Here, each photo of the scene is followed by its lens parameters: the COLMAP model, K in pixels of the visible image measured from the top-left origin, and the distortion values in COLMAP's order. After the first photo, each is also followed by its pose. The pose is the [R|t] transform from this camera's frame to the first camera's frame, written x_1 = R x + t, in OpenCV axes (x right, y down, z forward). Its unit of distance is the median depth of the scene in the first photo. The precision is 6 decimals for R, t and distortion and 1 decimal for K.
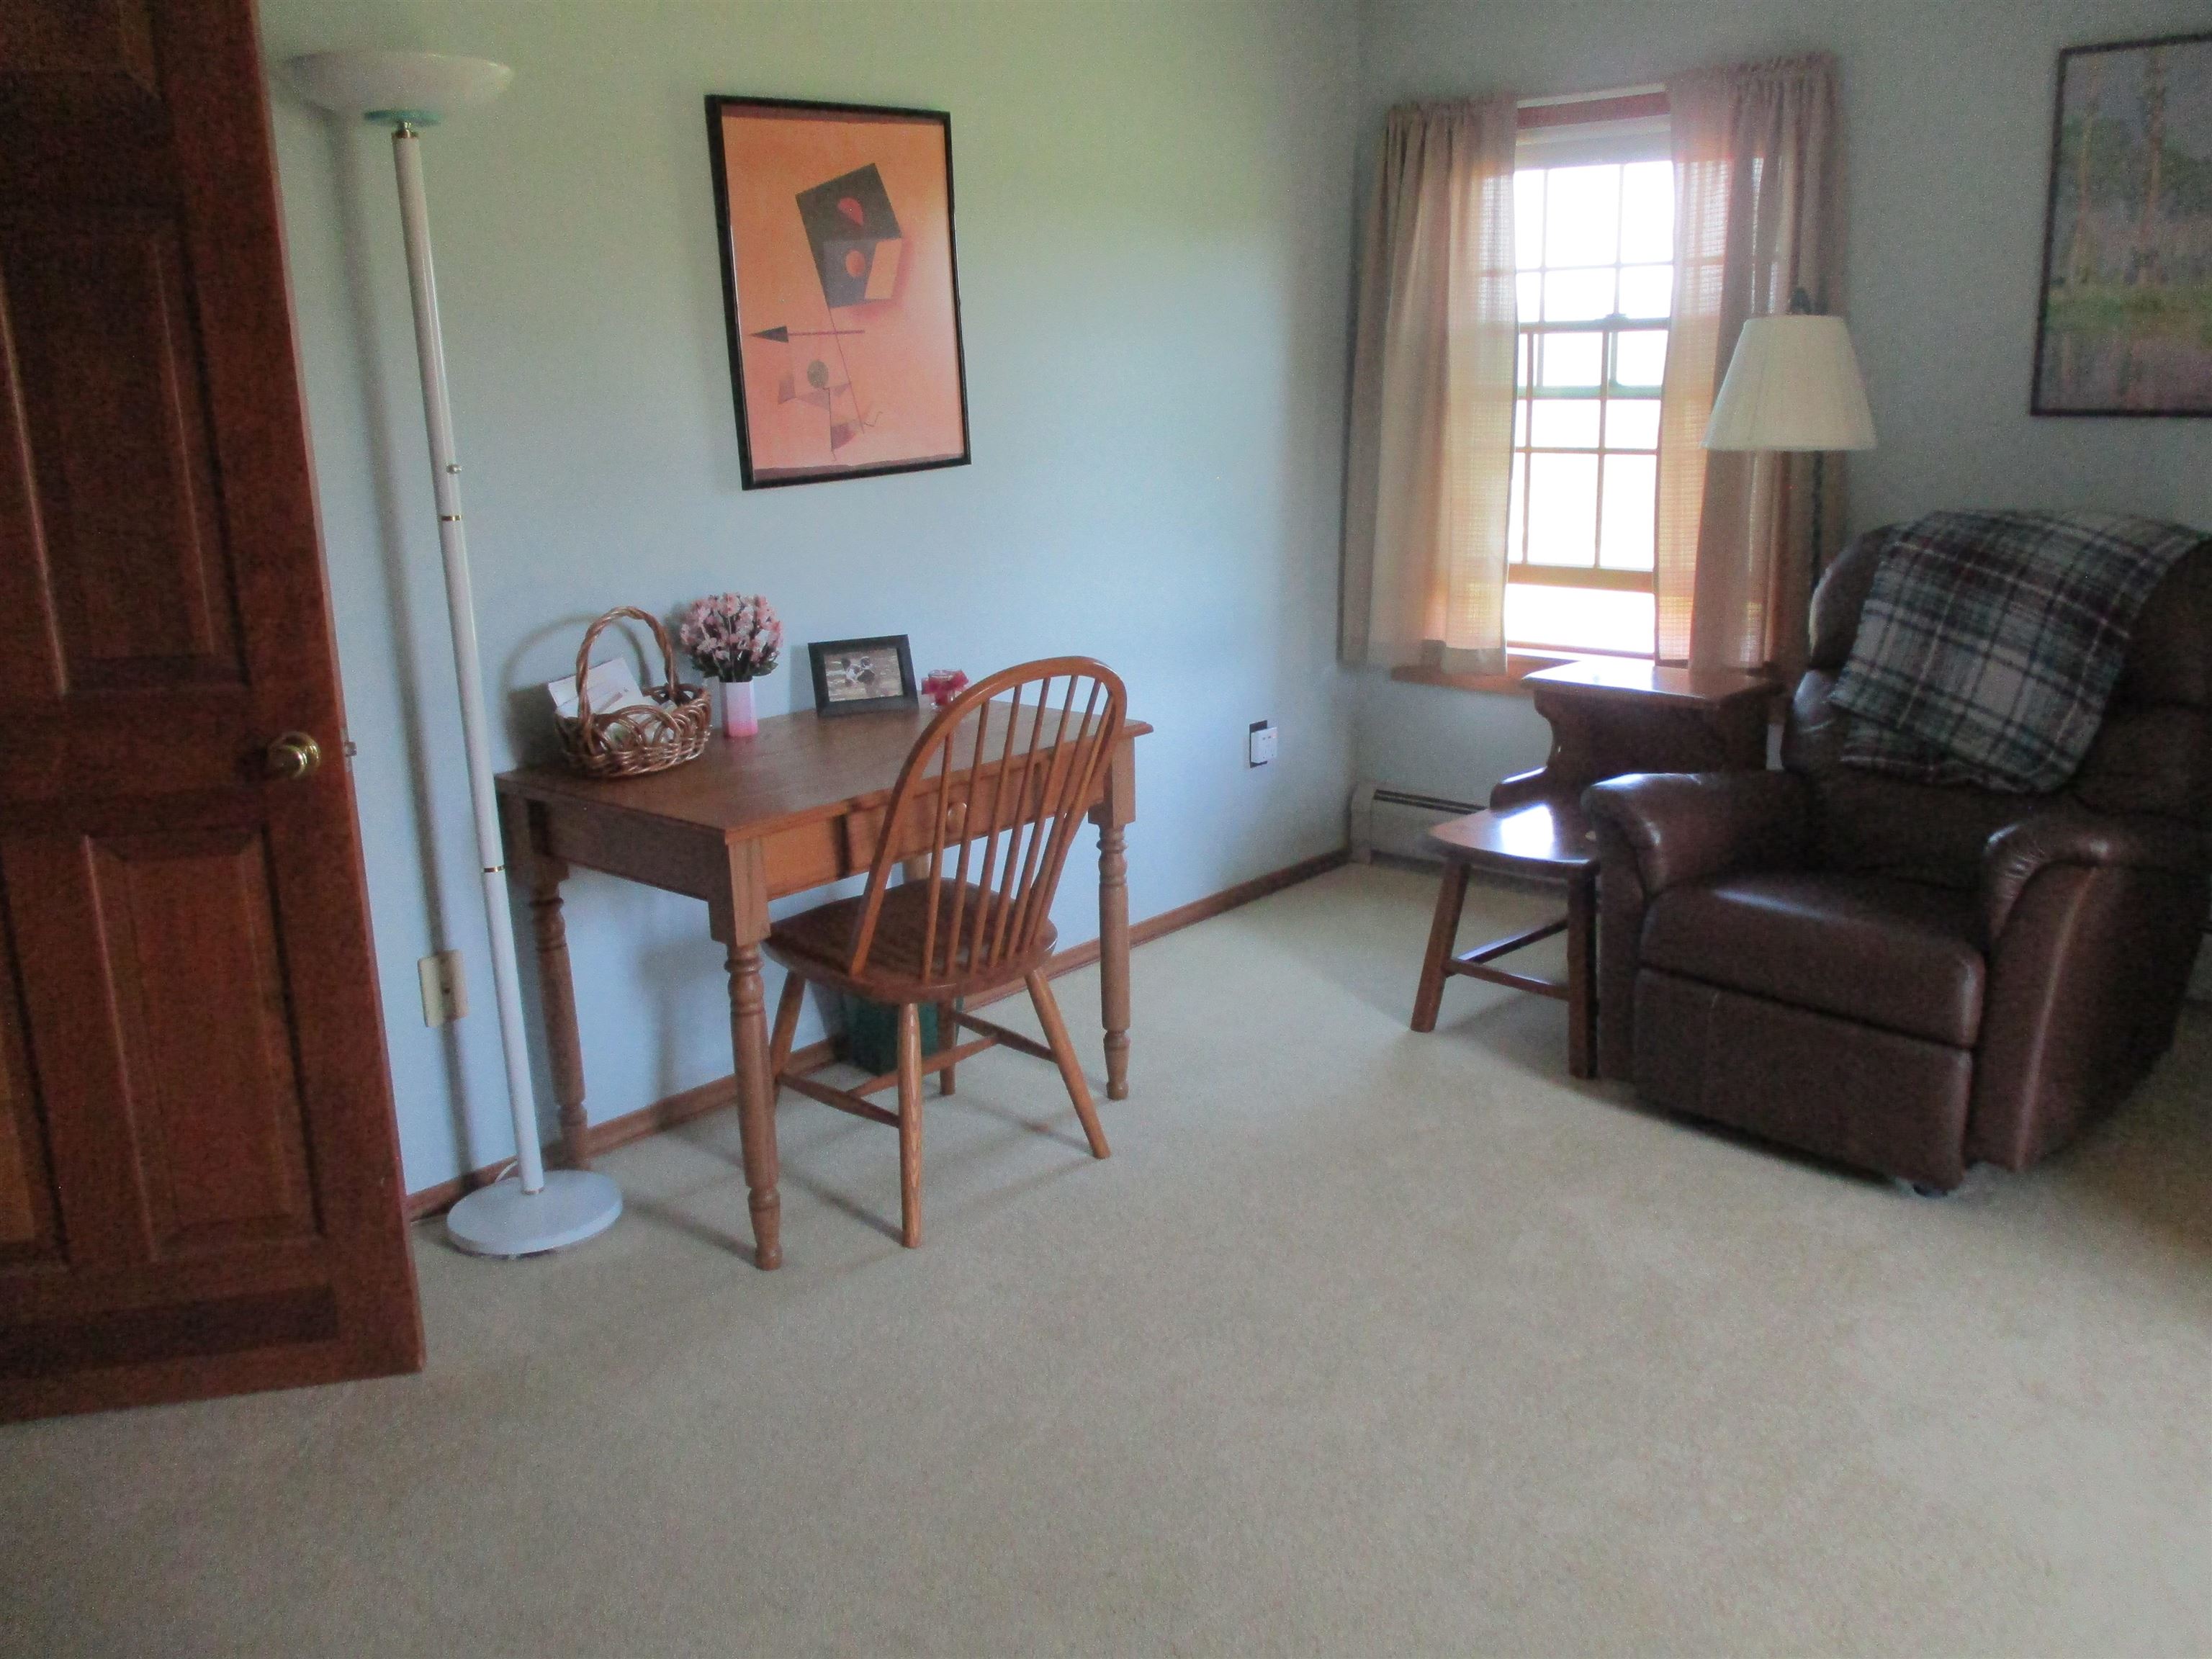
lens RADIAL K [[1900.8, 0, 1112.9], [0, 1900.8, 820.2], [0, 0, 1]] dist [-0.004291, 0.016800]
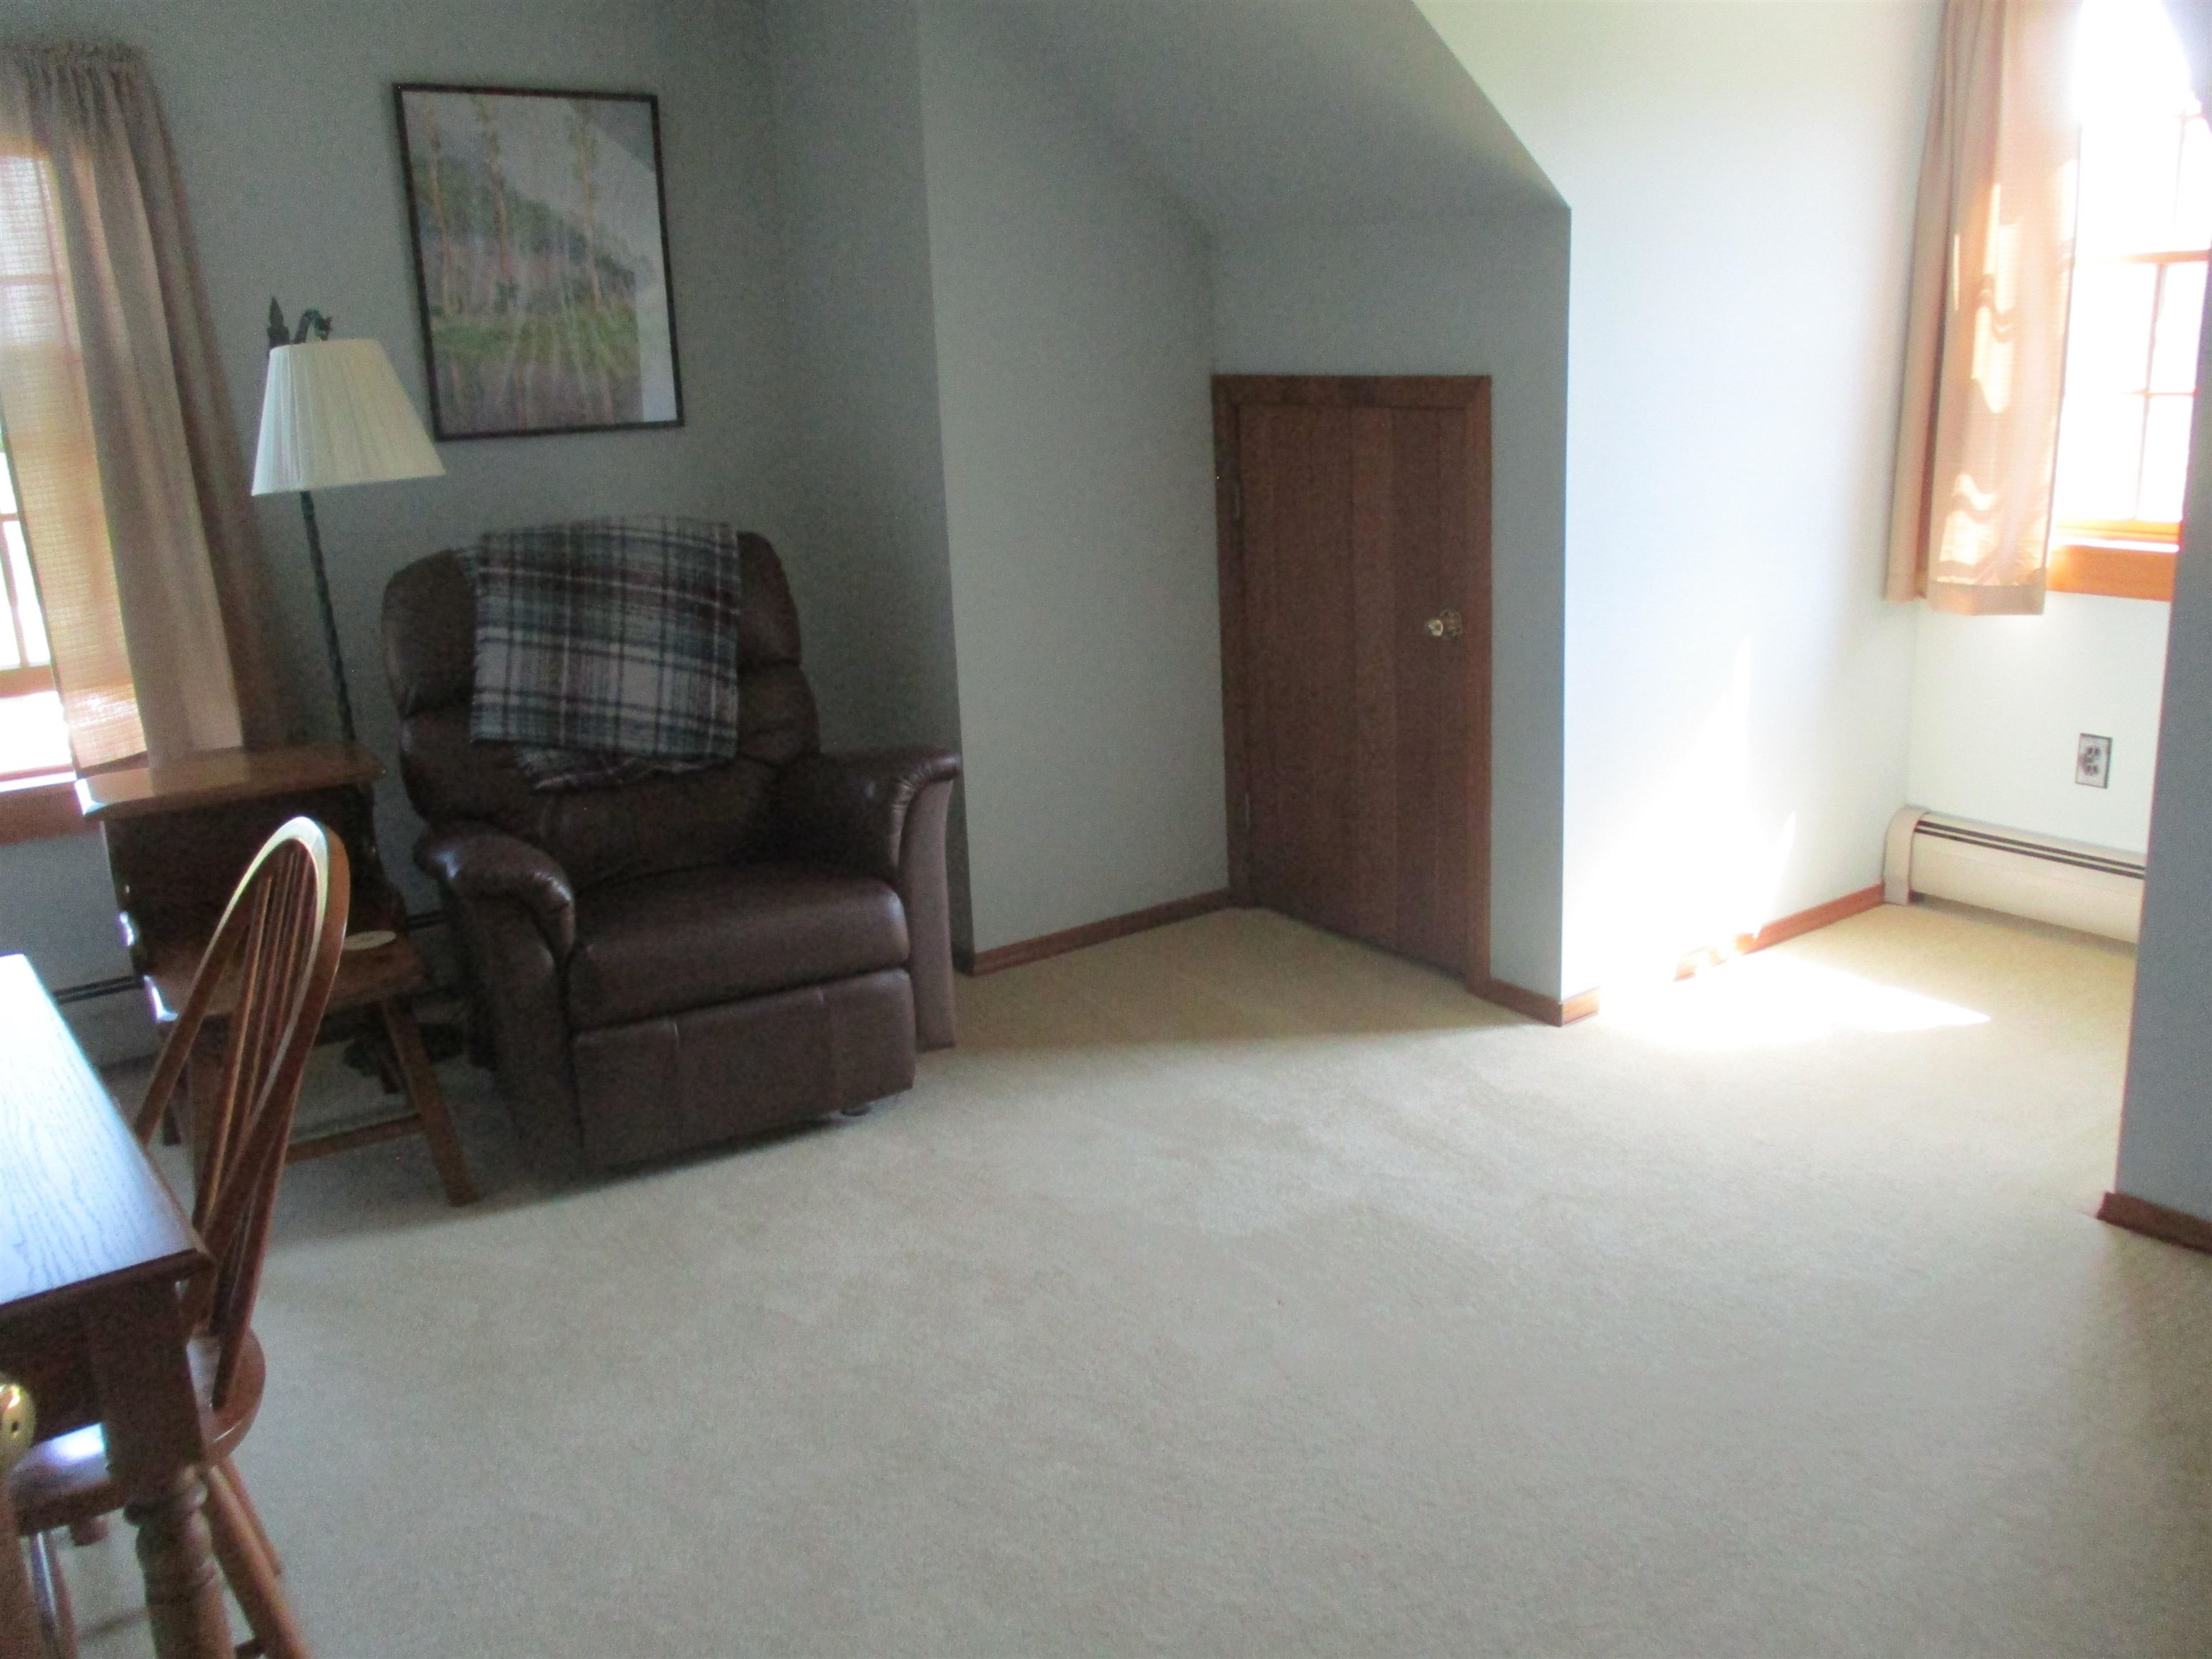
lens RADIAL K [[1900.8, 0, 1116.1], [0, 1900.8, 843.6], [0, 0, 1]] dist [-0.004291, 0.016800]
pose [[0.204493, -0.243436, 0.948115, -0.513104], [0.267959, 0.945507, 0.184972, -0.109230], [-0.941478, 0.216230, 0.258581, 0.481442]]
